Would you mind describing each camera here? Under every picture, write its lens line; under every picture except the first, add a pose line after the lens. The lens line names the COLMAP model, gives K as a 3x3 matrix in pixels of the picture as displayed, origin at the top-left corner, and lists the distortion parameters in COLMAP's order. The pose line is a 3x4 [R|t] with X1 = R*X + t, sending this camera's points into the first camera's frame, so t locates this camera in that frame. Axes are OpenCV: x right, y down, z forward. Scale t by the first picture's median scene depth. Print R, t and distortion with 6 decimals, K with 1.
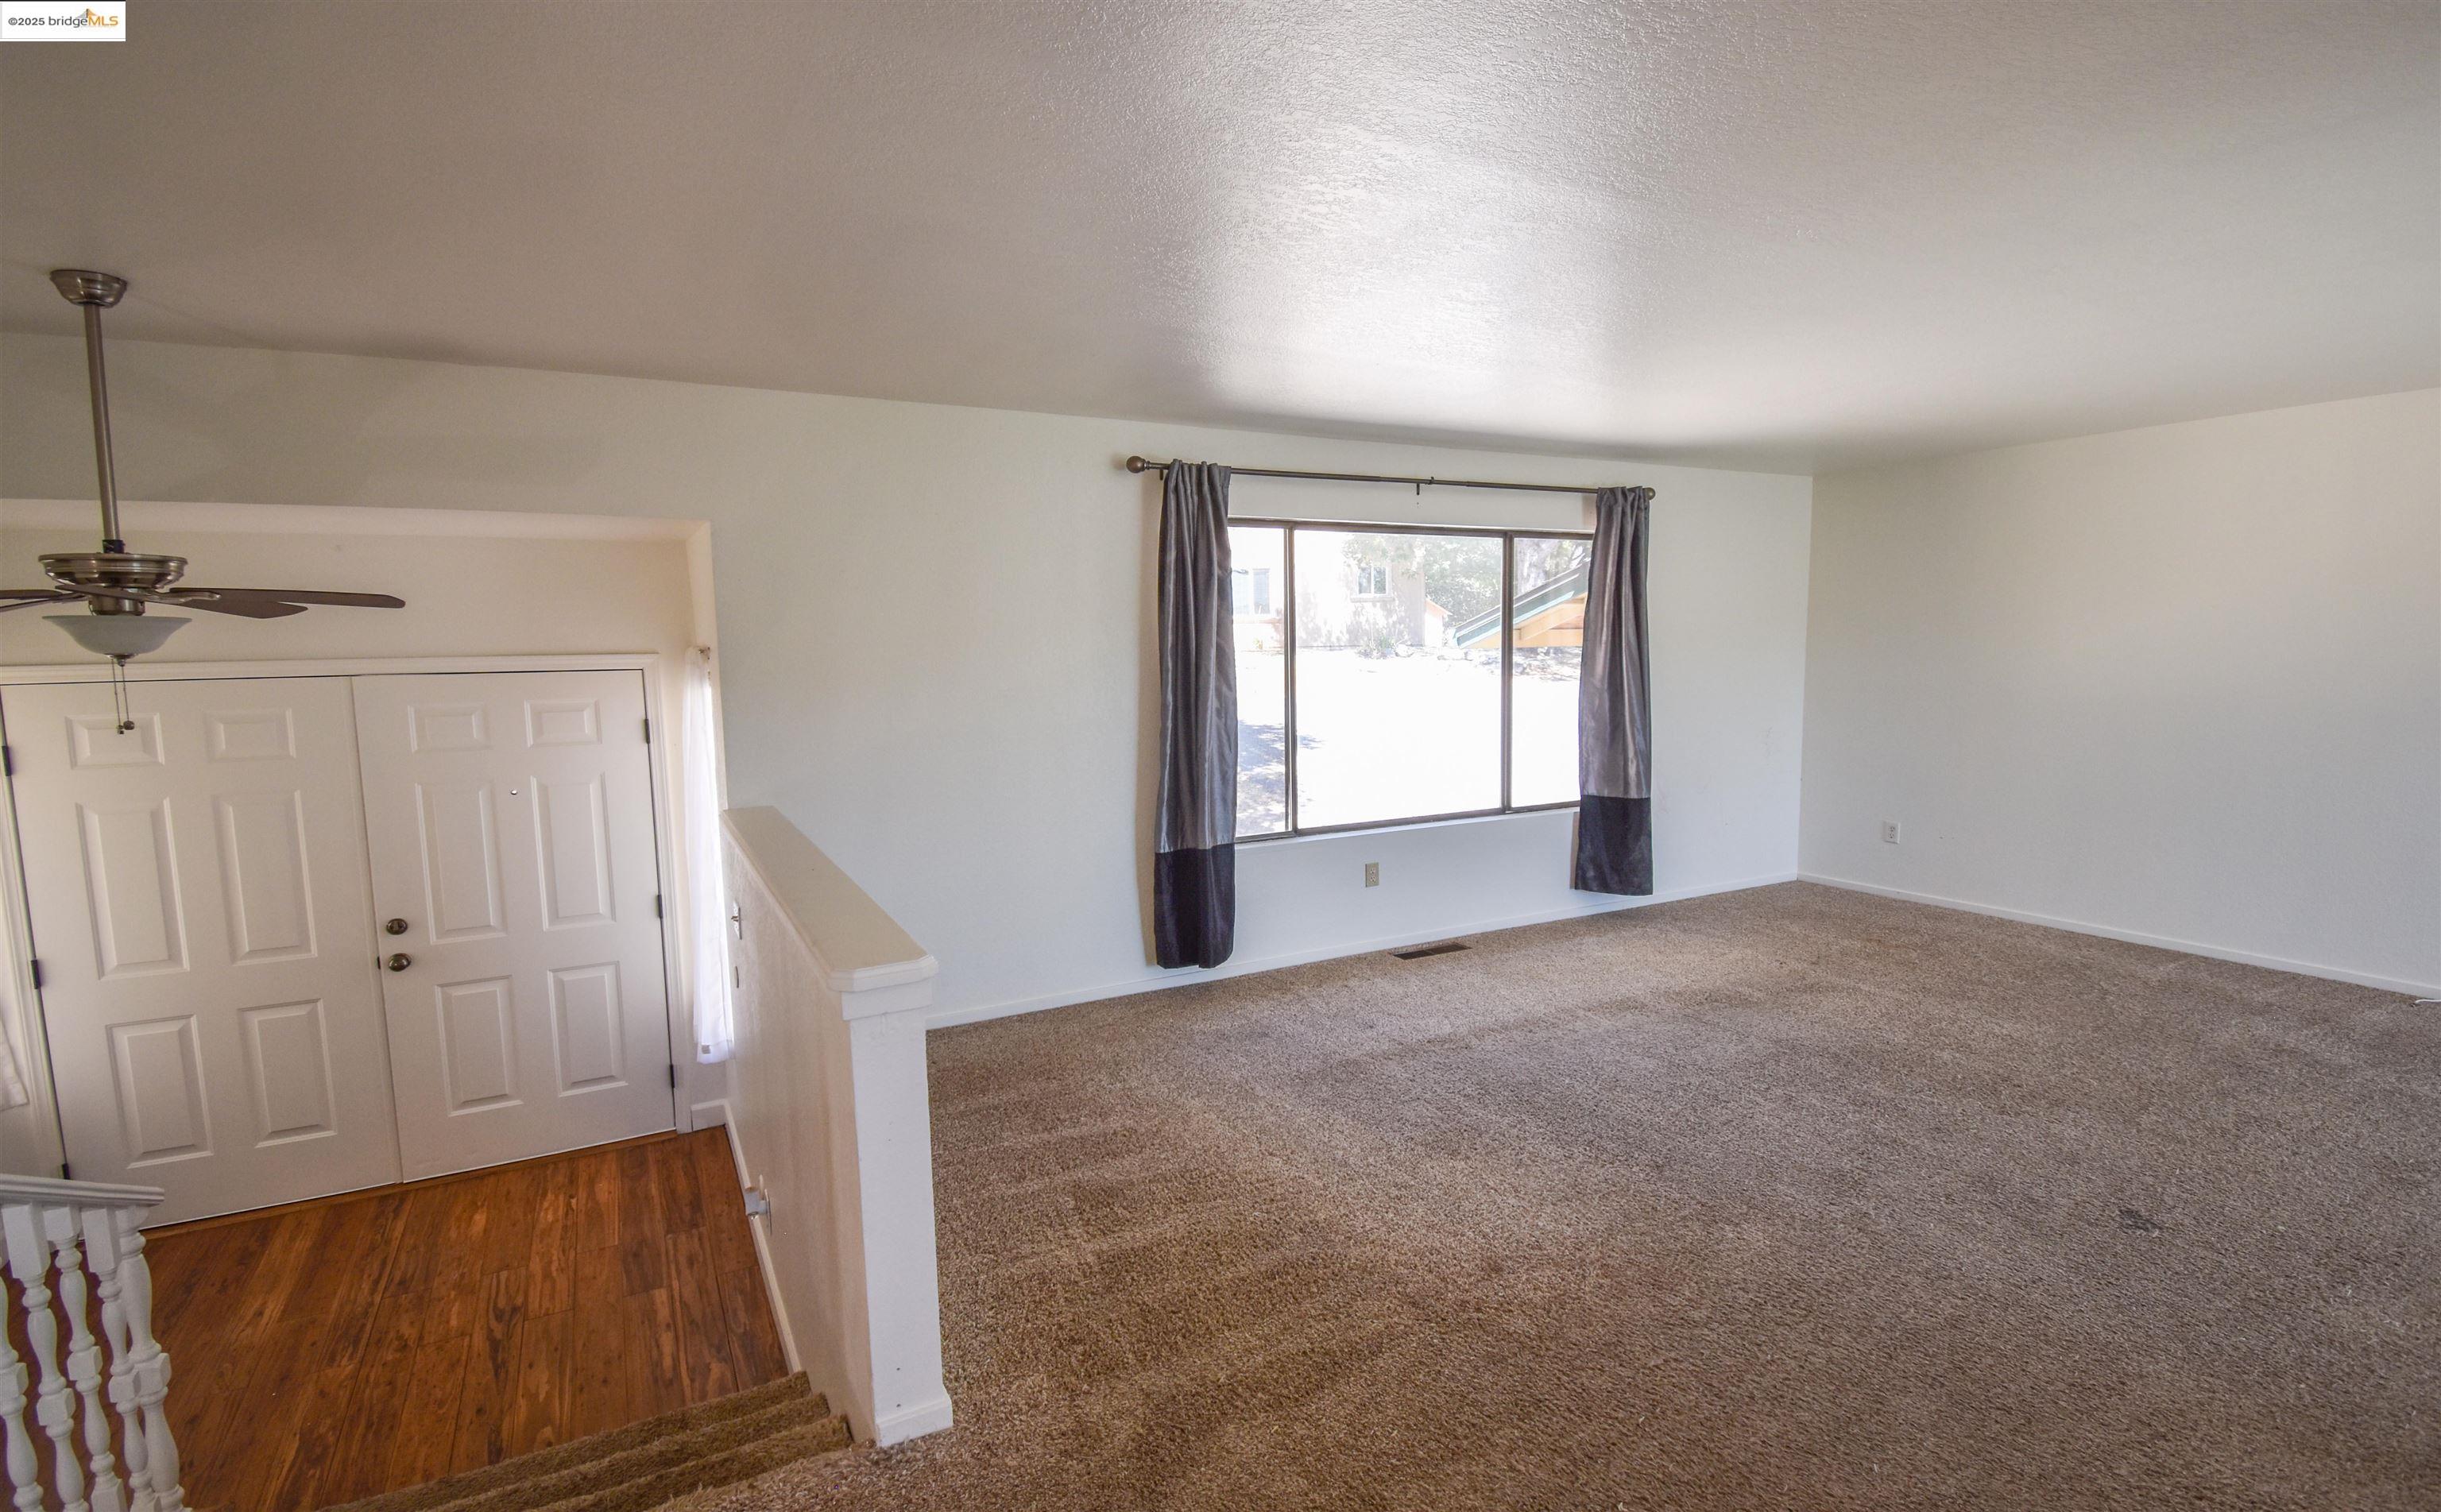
lens RADIAL K [[1139.1, 0, 1226.4], [0, 1139.1, 762.4], [0, 0, 1]] dist [0.026789, -0.034720]
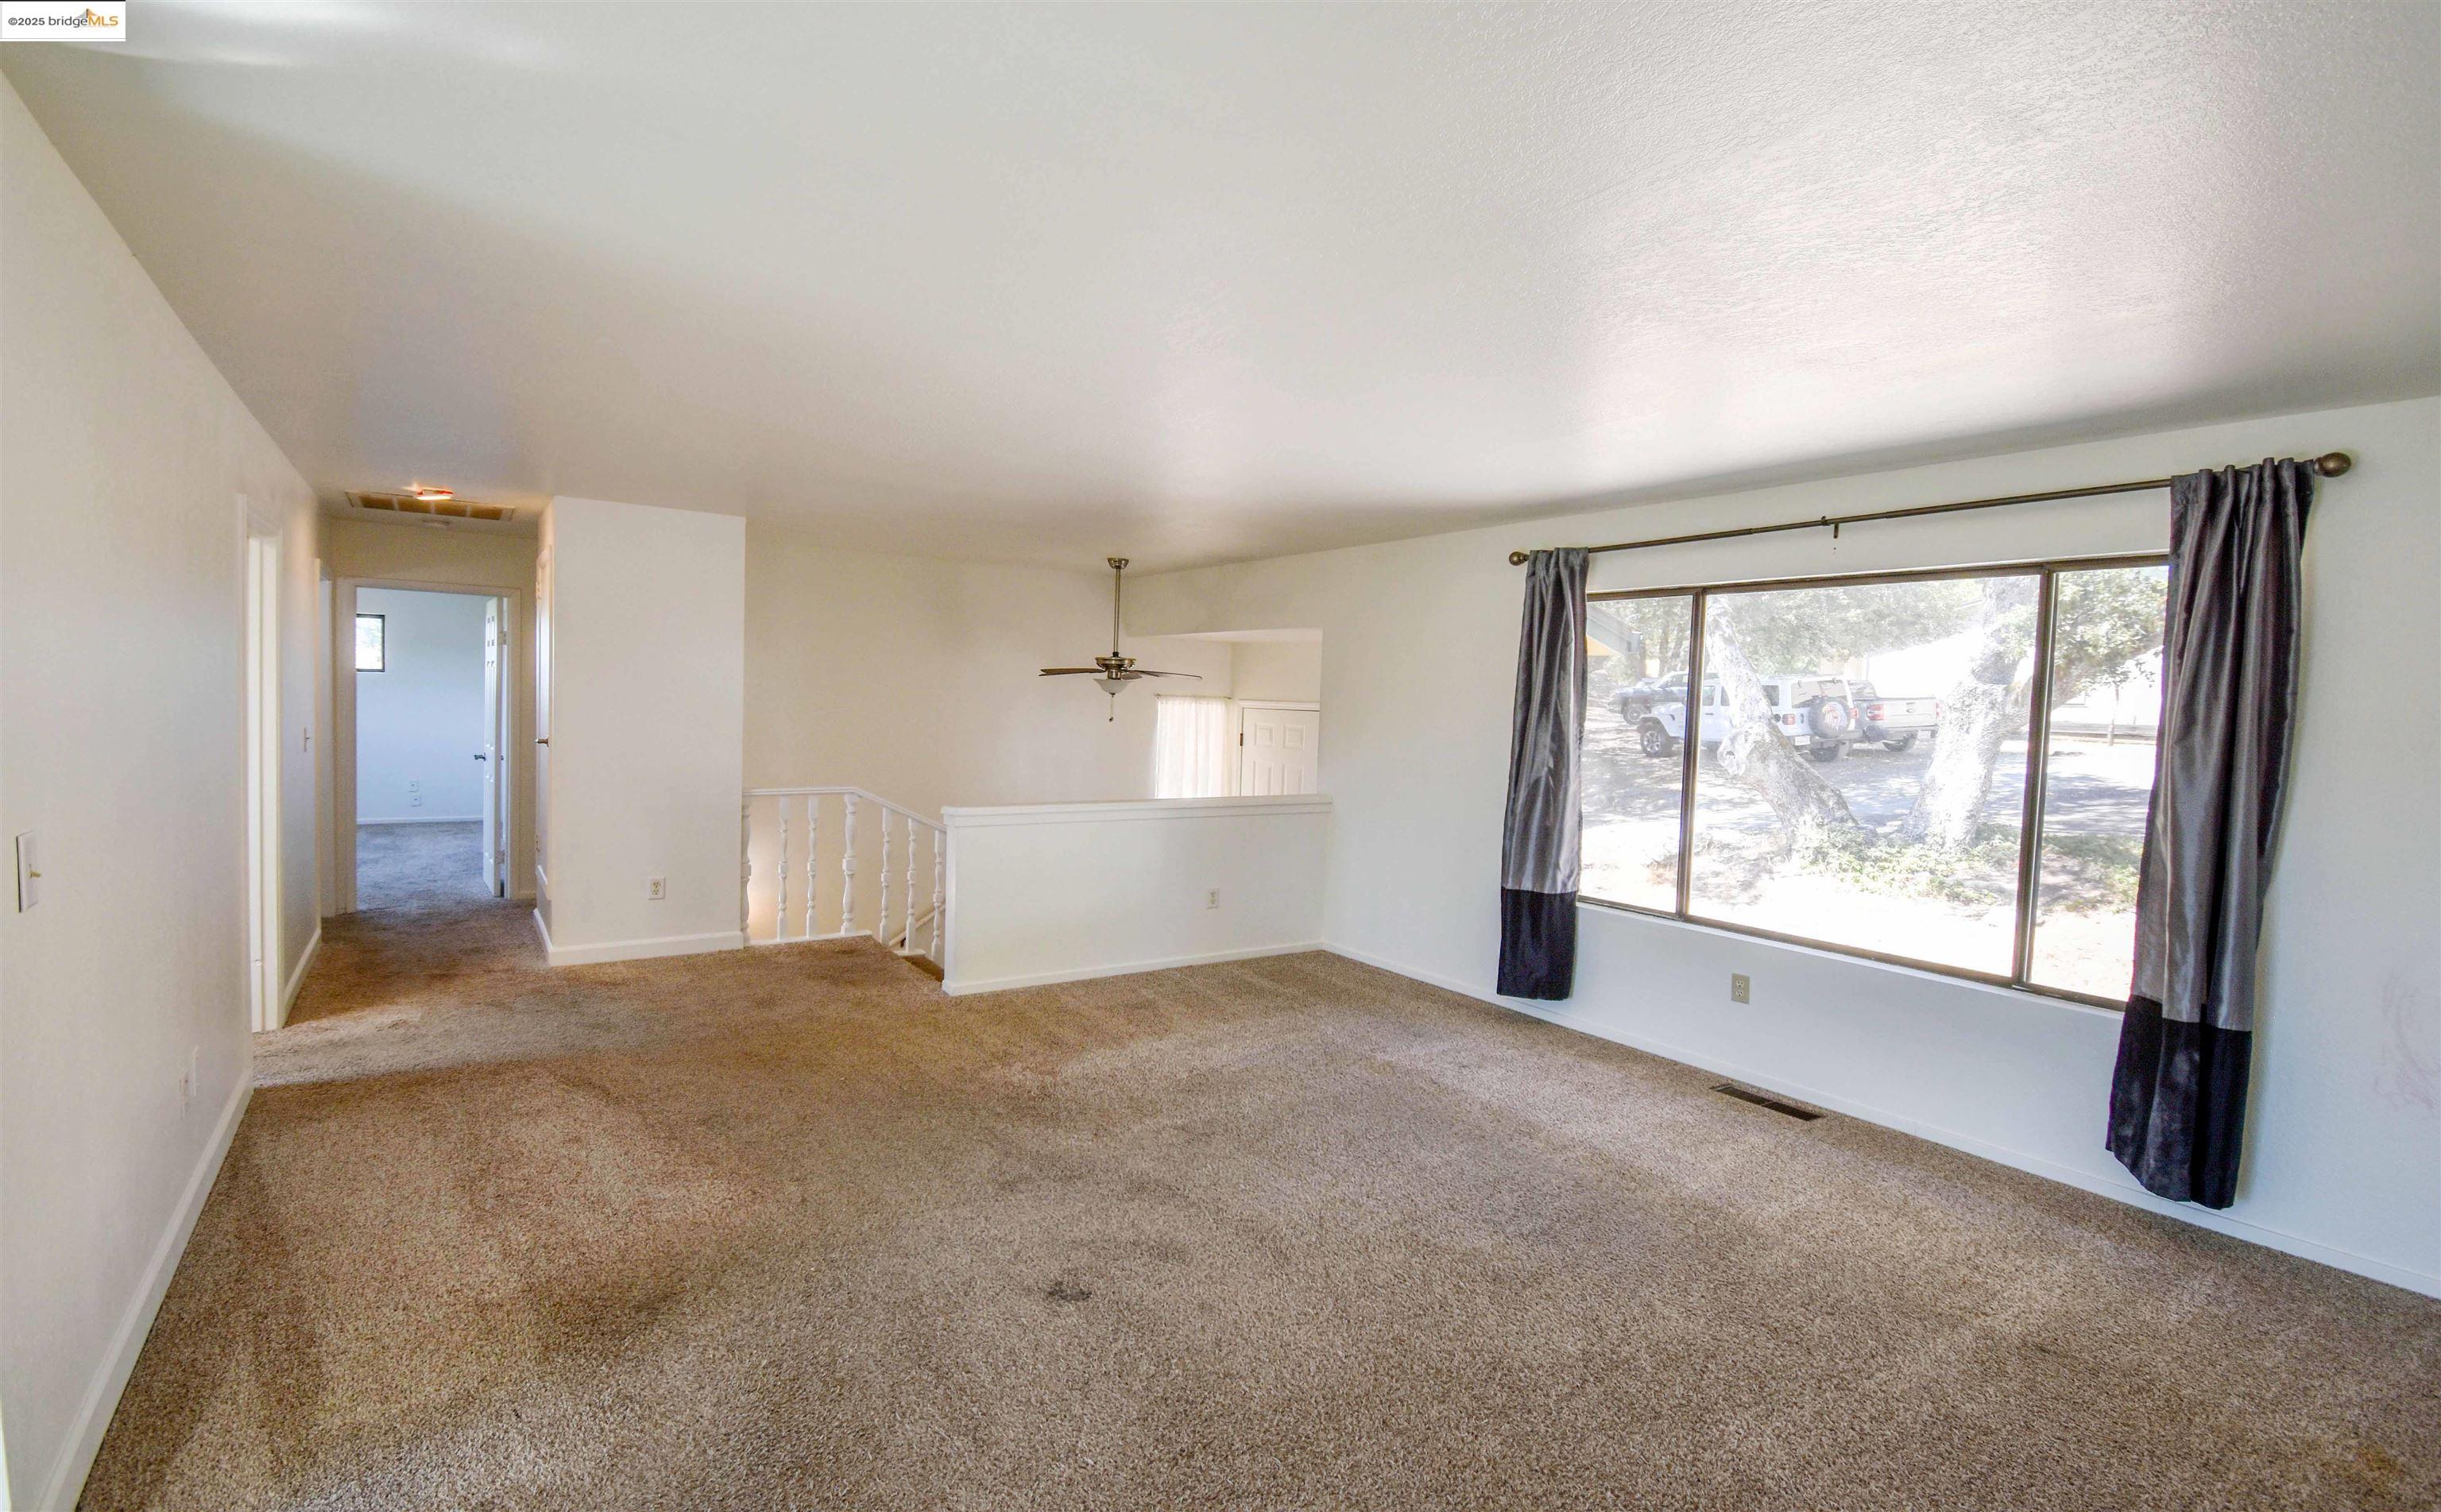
lens RADIAL K [[1139.1, 0, 1226.4], [0, 1139.1, 762.4], [0, 0, 1]] dist [0.026789, -0.034720]
pose [[0.096525, 0.074690, -0.992524, 1.356571], [-0.136437, 0.988760, 0.061138, -0.100555], [0.985935, 0.129516, 0.105630, 0.745160]]
